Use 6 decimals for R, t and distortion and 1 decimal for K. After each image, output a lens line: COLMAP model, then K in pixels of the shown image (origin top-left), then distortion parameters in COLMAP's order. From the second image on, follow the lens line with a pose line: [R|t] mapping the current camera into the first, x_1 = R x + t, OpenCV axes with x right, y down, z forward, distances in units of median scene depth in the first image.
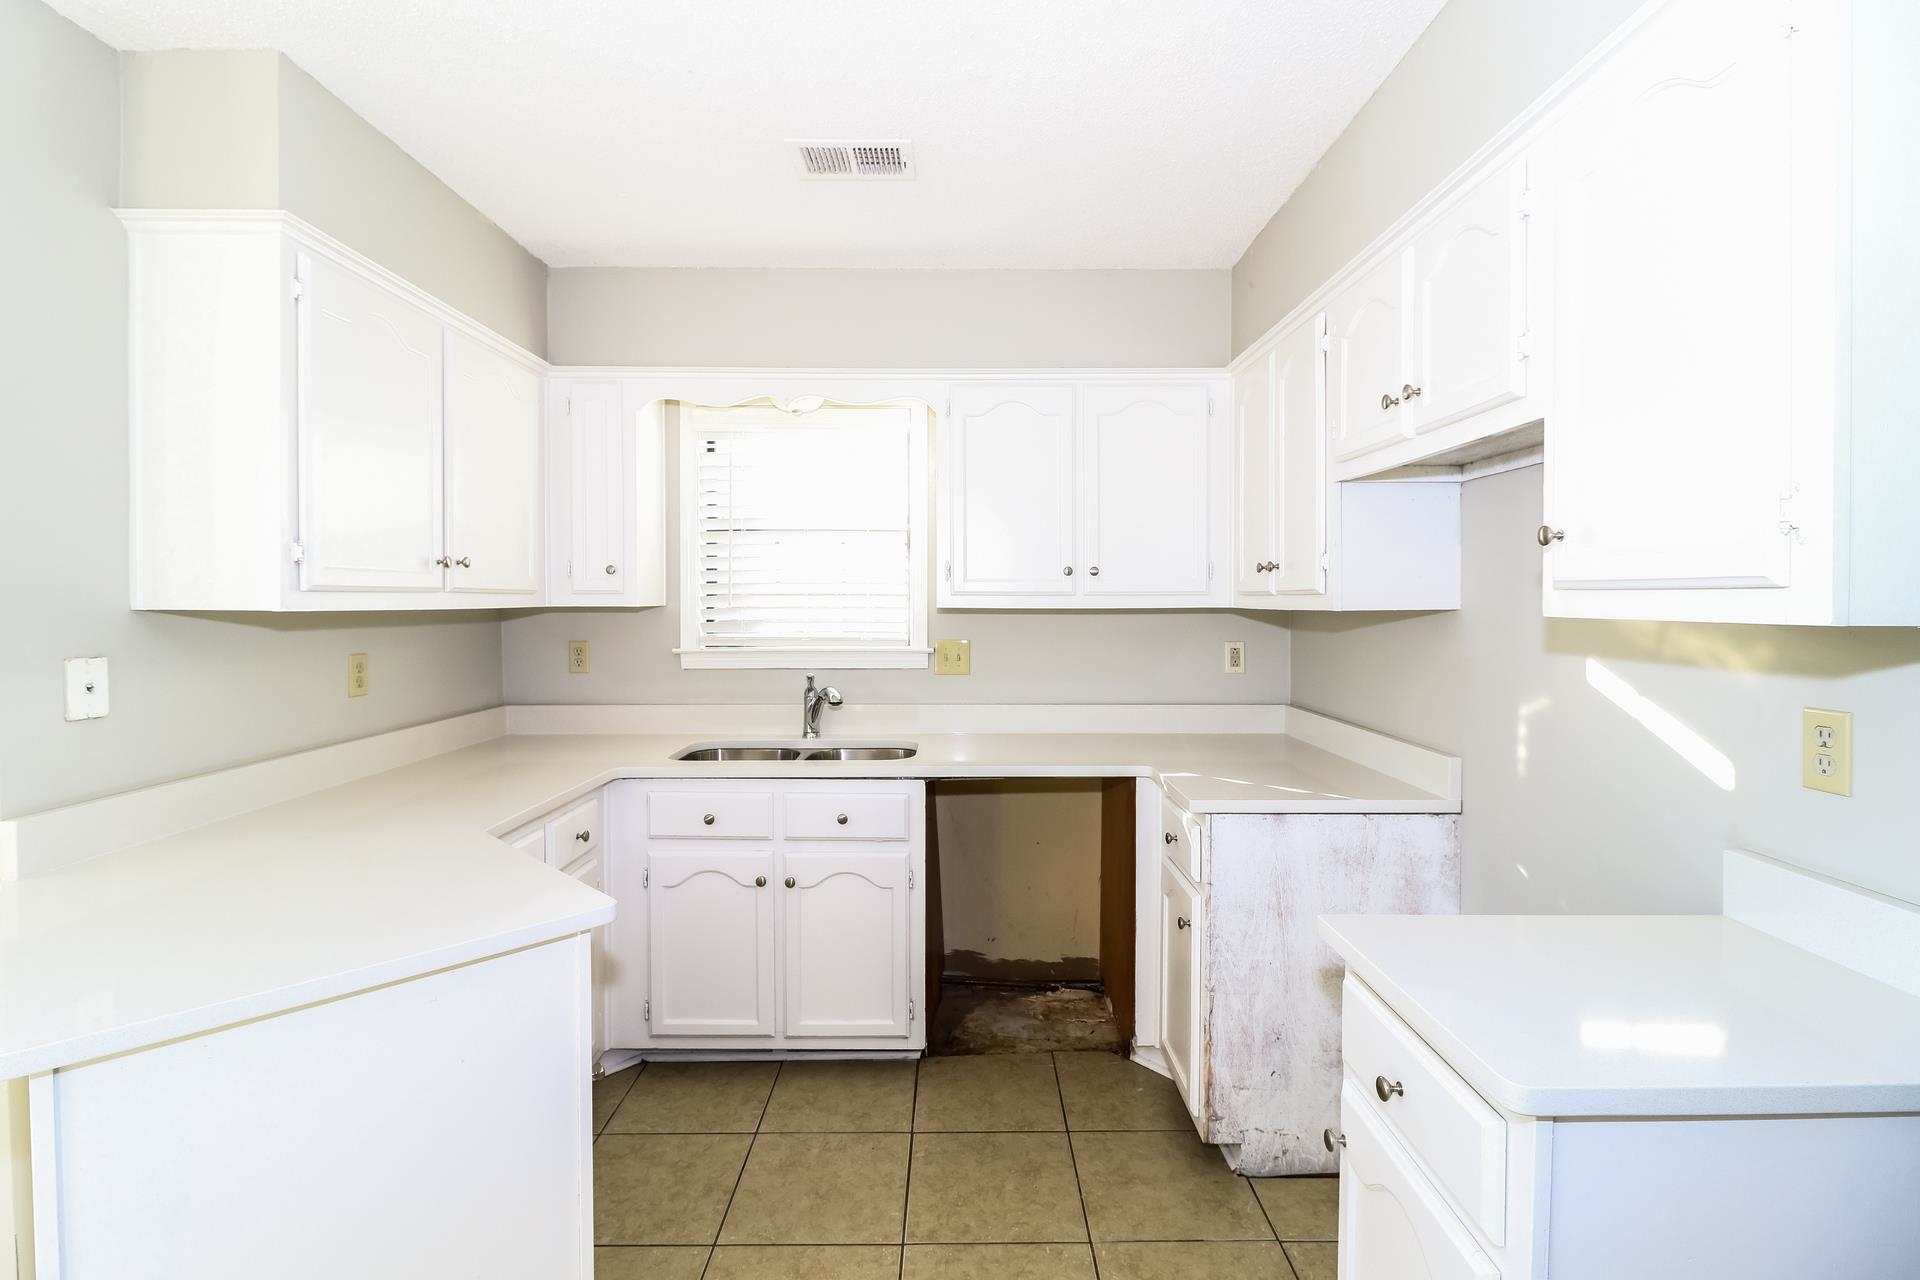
lens RADIAL K [[904.9, 0, 963.7], [0, 904.9, 575.0], [0, 0, 1]] dist [-0.001389, -0.012232]
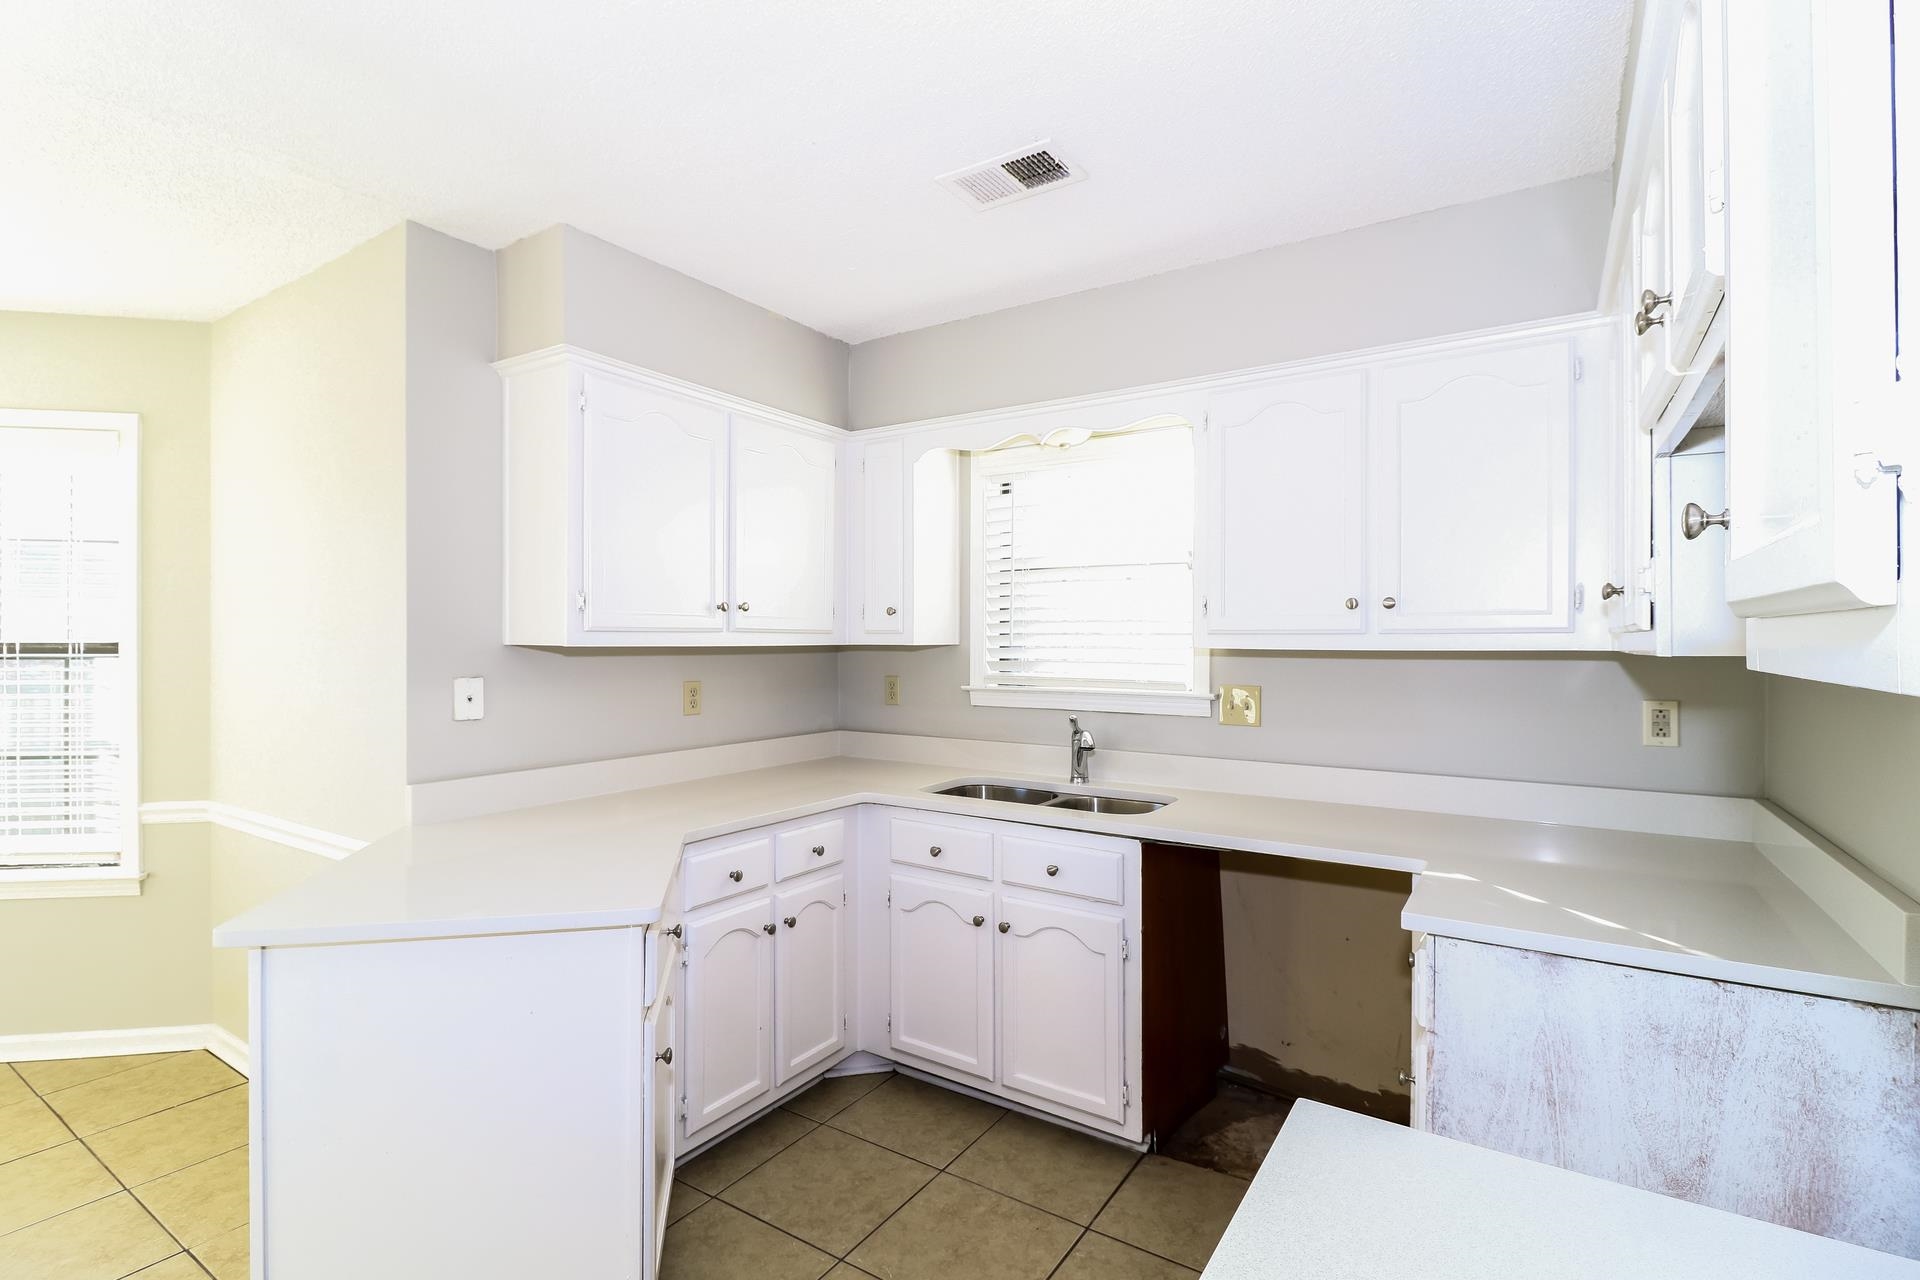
lens RADIAL K [[900.8, 0, 920.9], [0, 900.8, 609.3], [0, 0, 1]] dist [0.001713, -0.011372]
pose [[0.818298, -0.017331, -0.574532, 0.297381], [0.013419, 0.999849, -0.011049, 0.005173], [0.574637, 0.001332, 0.818407, 0.148590]]
